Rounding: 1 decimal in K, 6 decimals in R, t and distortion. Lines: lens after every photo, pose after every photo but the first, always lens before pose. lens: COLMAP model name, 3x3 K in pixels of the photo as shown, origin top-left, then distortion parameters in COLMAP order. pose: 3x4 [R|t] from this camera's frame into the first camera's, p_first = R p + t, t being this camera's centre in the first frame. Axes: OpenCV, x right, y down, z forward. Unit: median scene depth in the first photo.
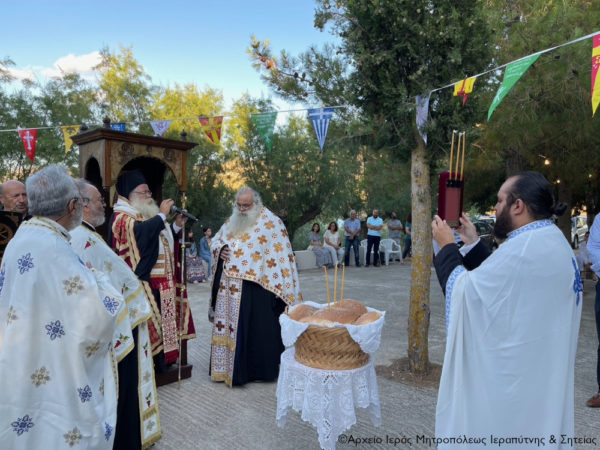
lens RADIAL K [[451.5, 0, 303.3], [0, 451.5, 222.0], [0, 0, 1]] dist [0.080080, -0.083139]
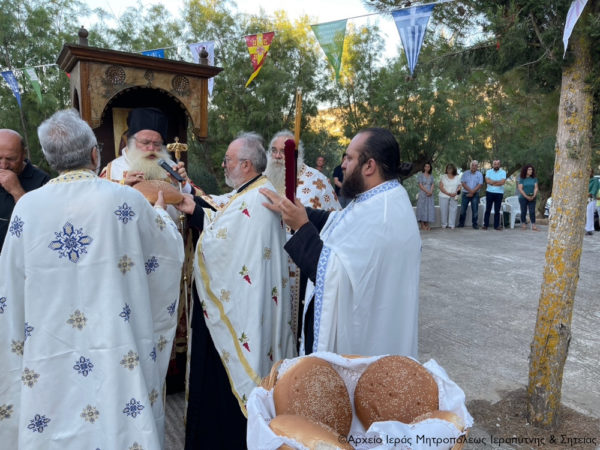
lens RADIAL K [[451.5, 0, 303.3], [0, 451.5, 222.0], [0, 0, 1]] dist [0.080080, -0.083139]
pose [[0.967183, 0.055435, -0.247960, 0.038121], [-0.025729, 0.992261, 0.121476, -0.013453], [0.252776, -0.111109, 0.961124, 0.170422]]
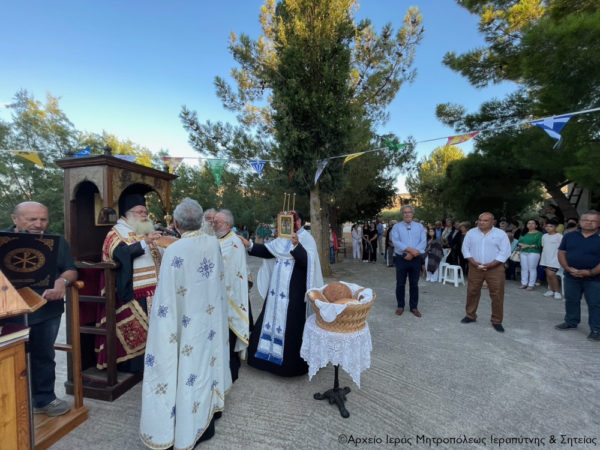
lens RADIAL K [[240.1, 0, 300.0], [0, 240.1, 225.0], [0, 0, 1]] dist [-0.004189, -0.000040]
pose [[0.862718, -0.016176, 0.505426, -0.144705], [0.023663, 0.999685, -0.008398, -0.008516], [-0.505131, 0.019205, 0.862829, 0.115531]]
